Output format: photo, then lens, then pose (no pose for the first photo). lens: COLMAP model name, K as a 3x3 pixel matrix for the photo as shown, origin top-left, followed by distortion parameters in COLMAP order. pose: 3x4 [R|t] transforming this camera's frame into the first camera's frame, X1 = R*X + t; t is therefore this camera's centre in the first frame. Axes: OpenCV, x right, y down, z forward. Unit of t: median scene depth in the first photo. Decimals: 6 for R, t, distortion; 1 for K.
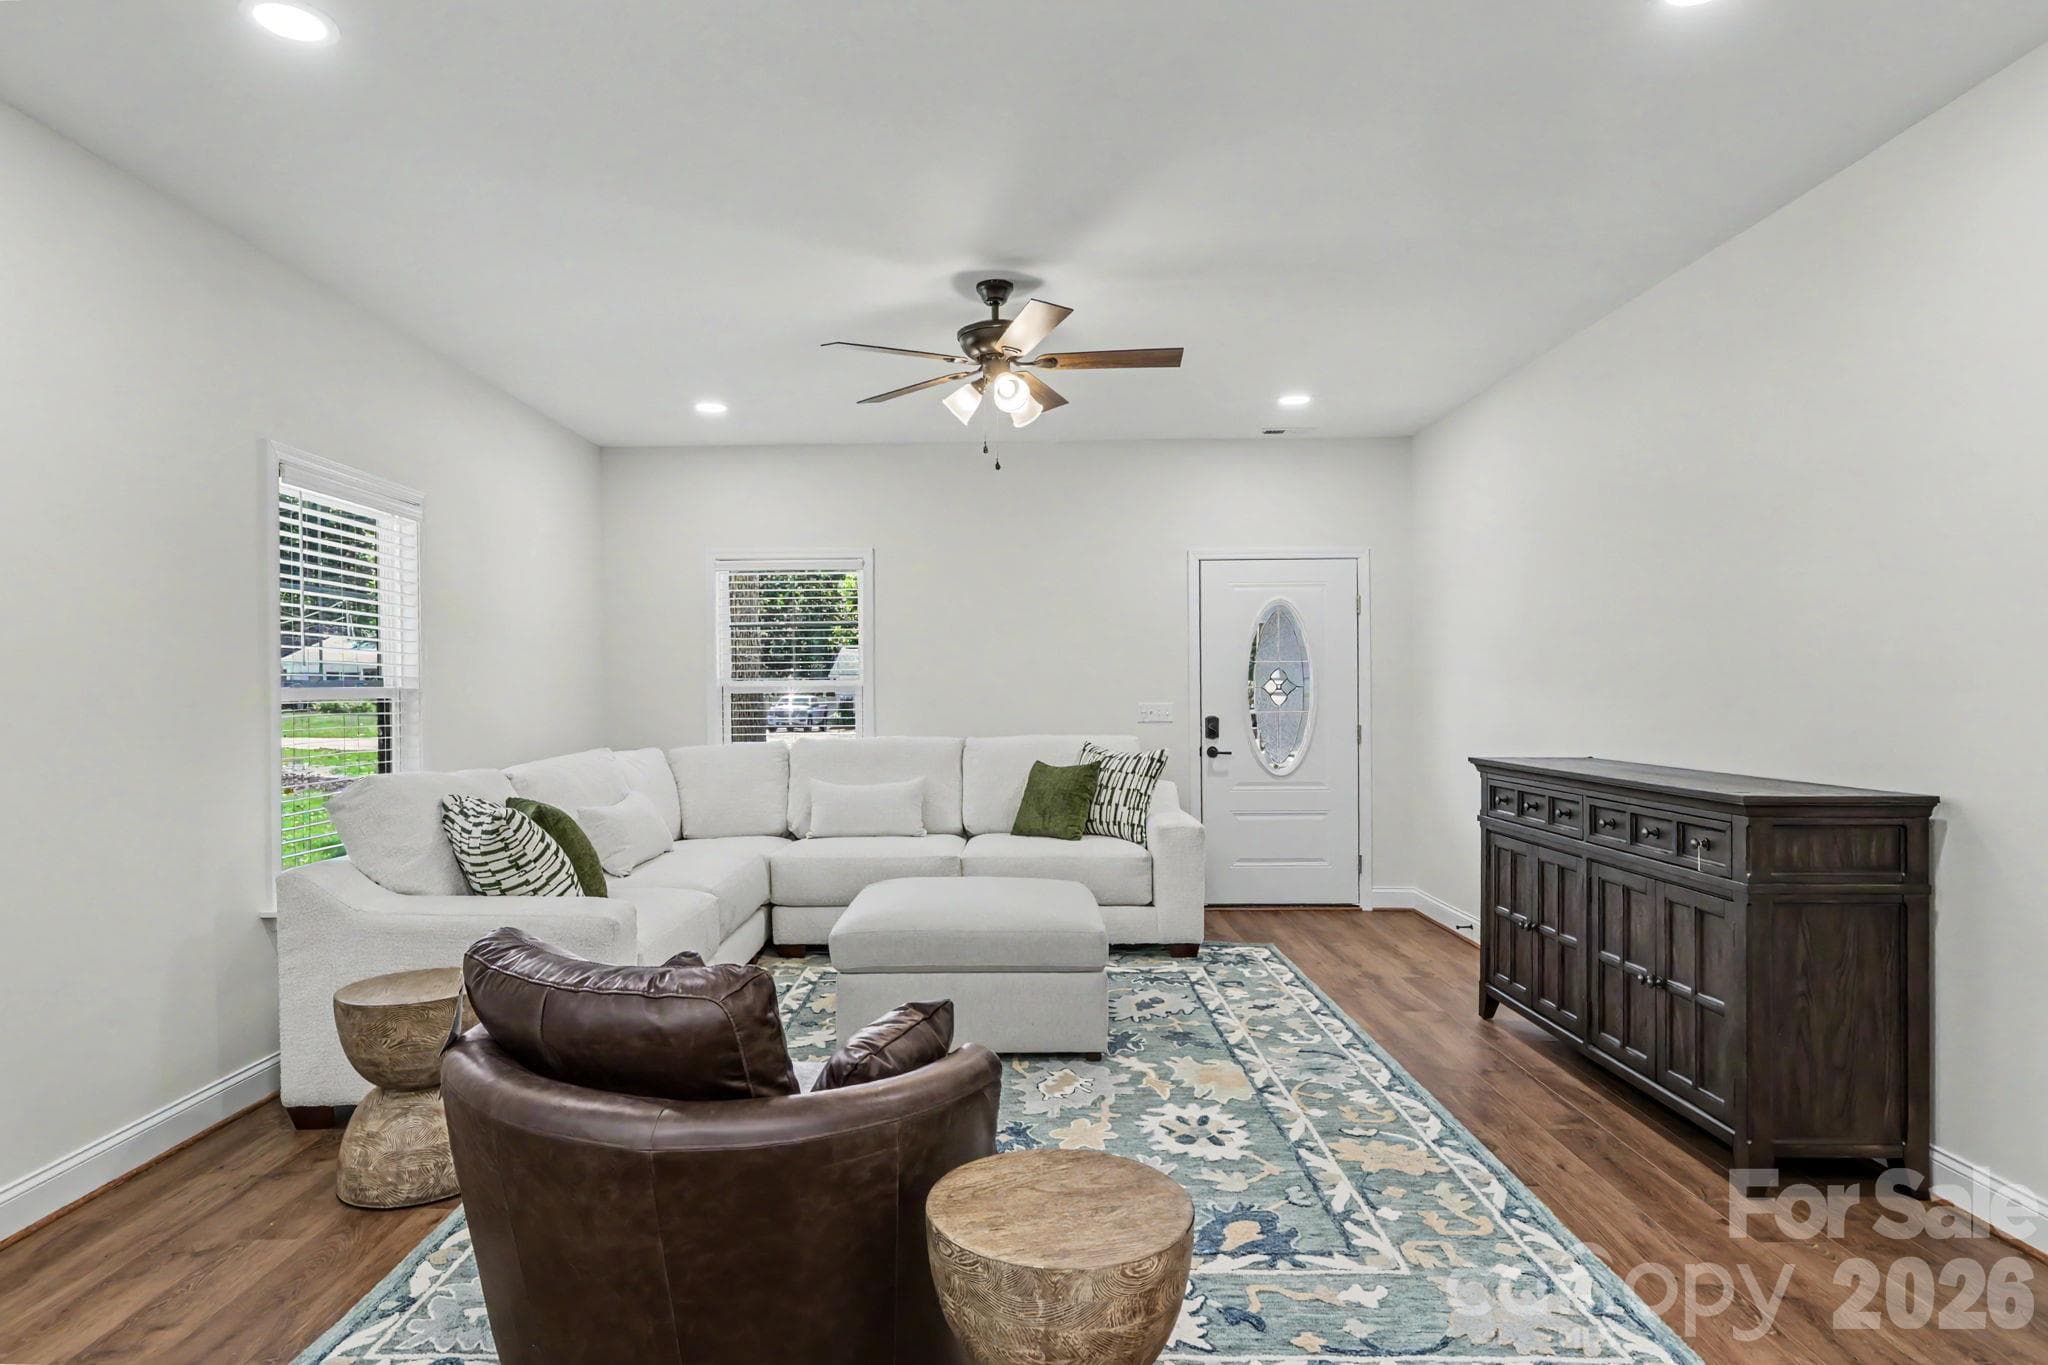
lens RADIAL K [[1150.5, 0, 988.9], [0, 1150.5, 684.5], [0, 0, 1]] dist [0.004204, 0.000312]
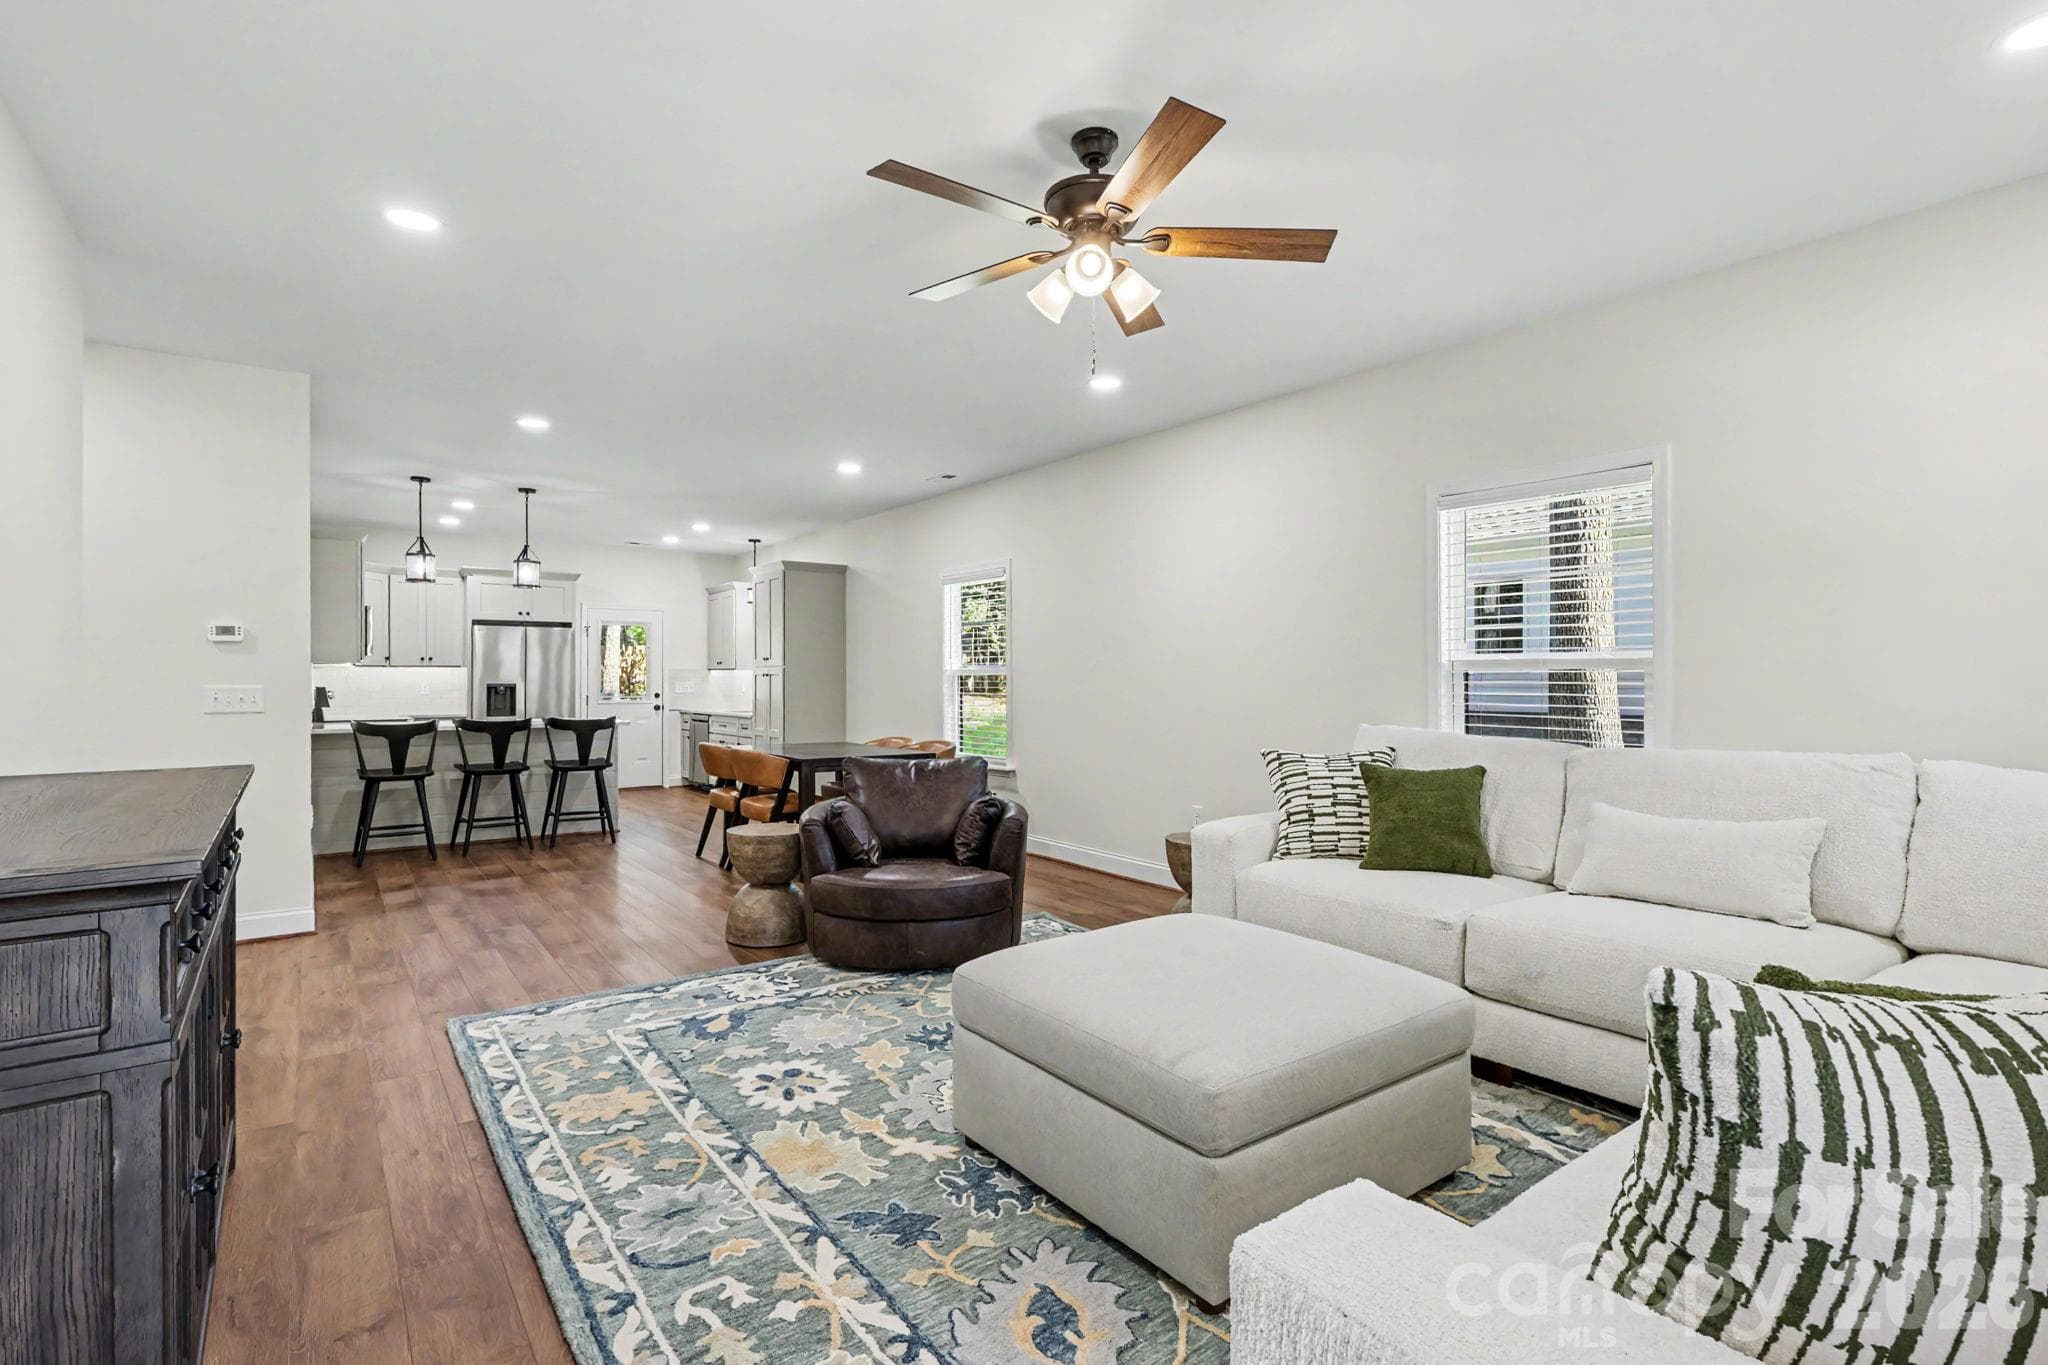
lens RADIAL K [[970.4, 0, 1030.7], [0, 970.4, 679.5], [0, 0, 1]] dist [0.003663, 0.000076]
pose [[-0.793157, 0.010174, -0.608933, 0.427805], [0.011015, 0.999937, 0.002361, 0.015669], [0.608918, -0.004835, -0.793218, 1.454248]]
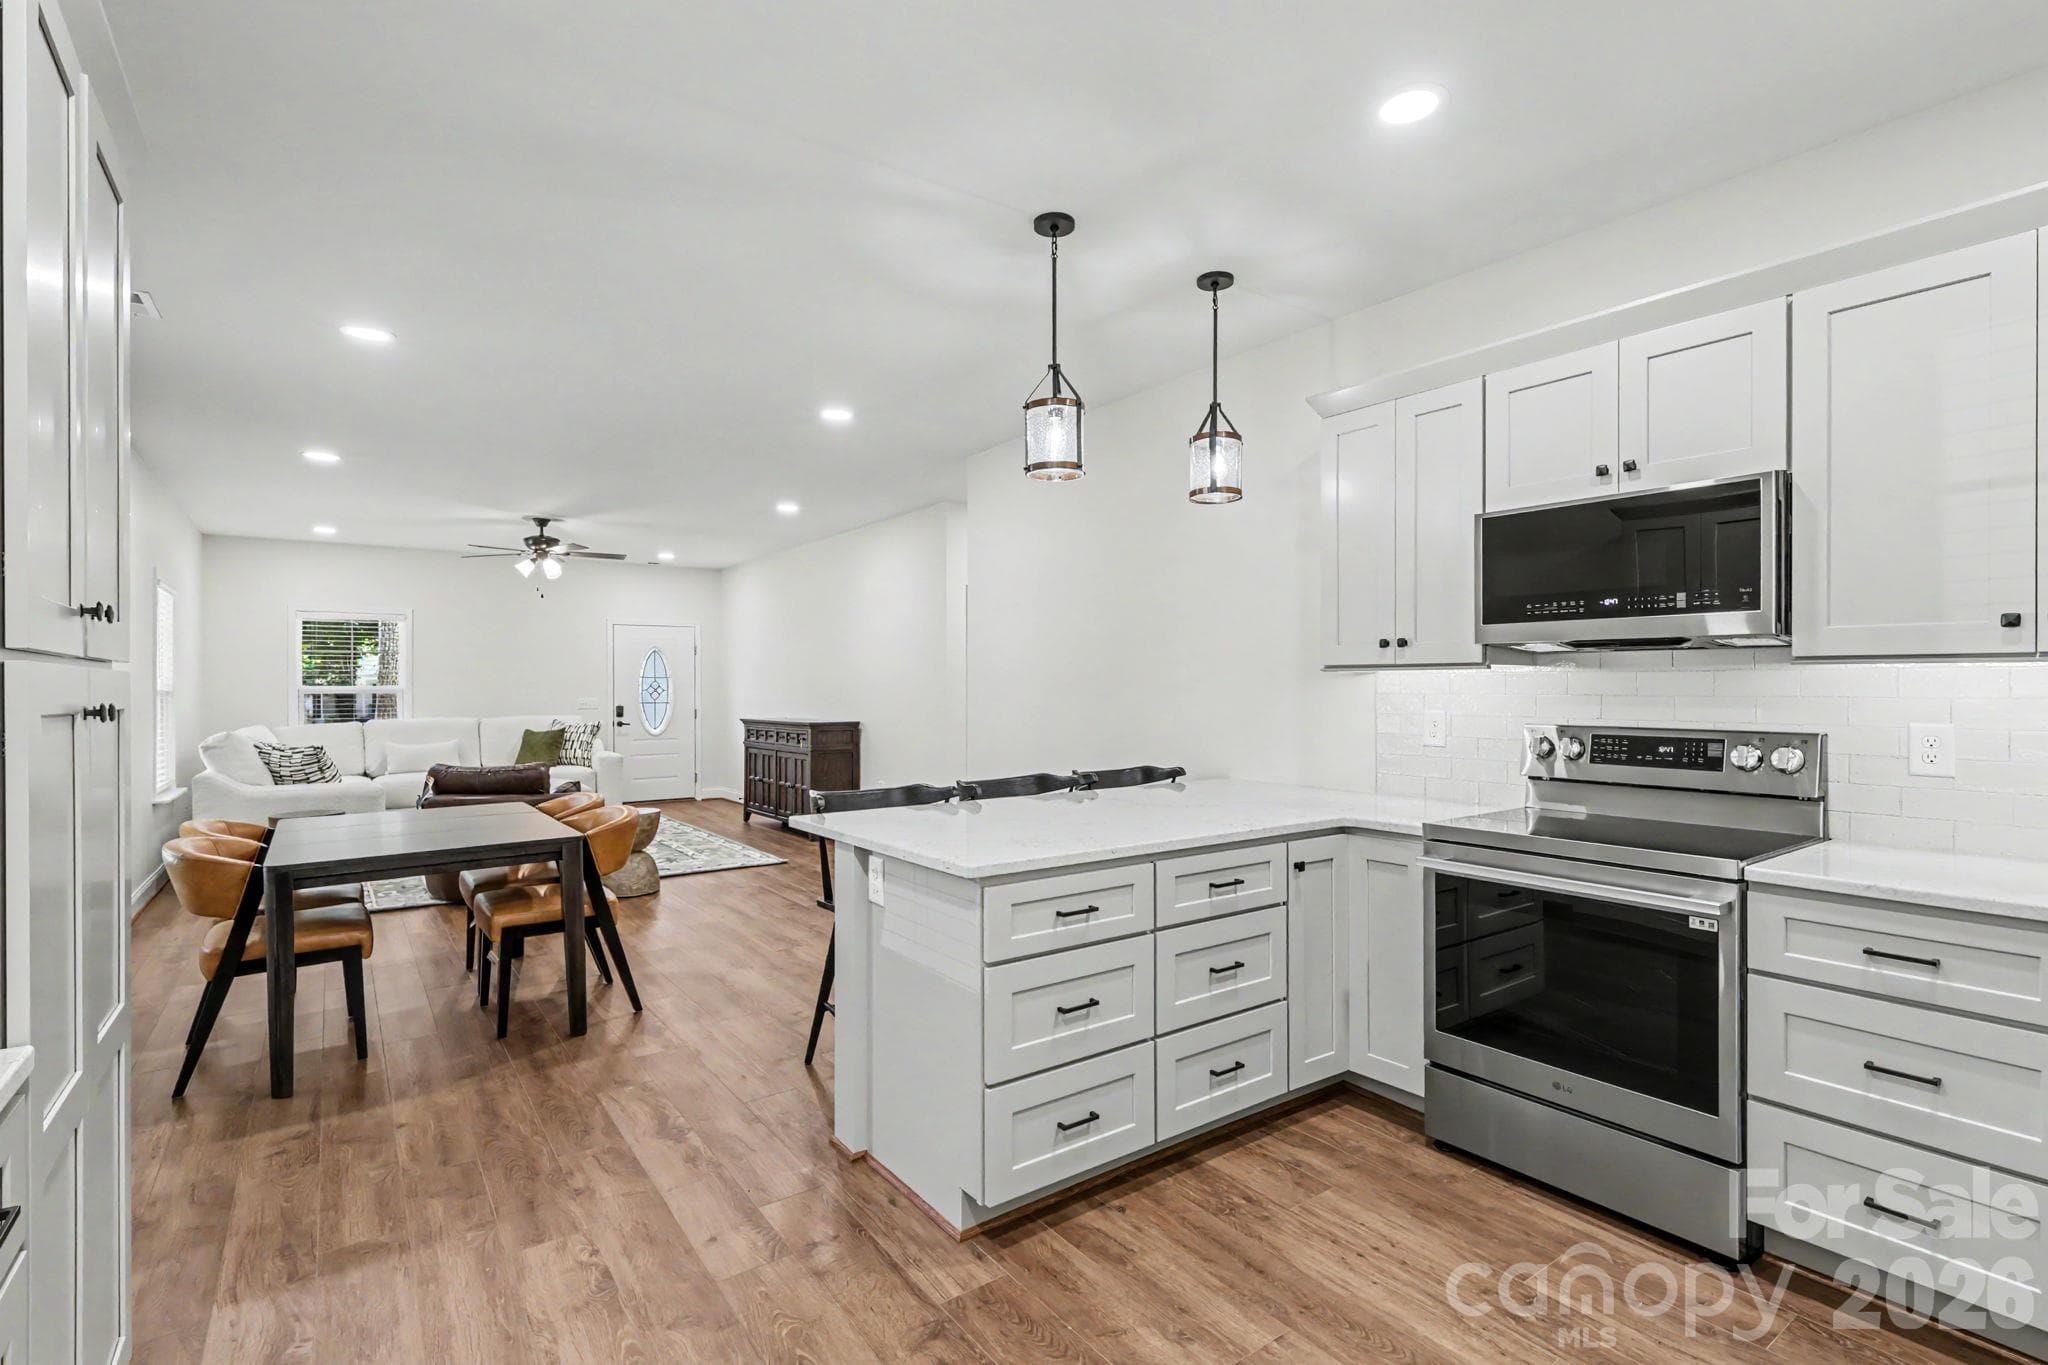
lens RADIAL K [[970.4, 0, 1030.7], [0, 970.4, 679.5], [0, 0, 1]] dist [0.003663, 0.000076]
pose [[0.798329, 0.006180, 0.602190, -0.380034], [-0.002009, 0.999969, -0.007599, -0.008501], [-0.602218, 0.004857, 0.798317, -1.153921]]
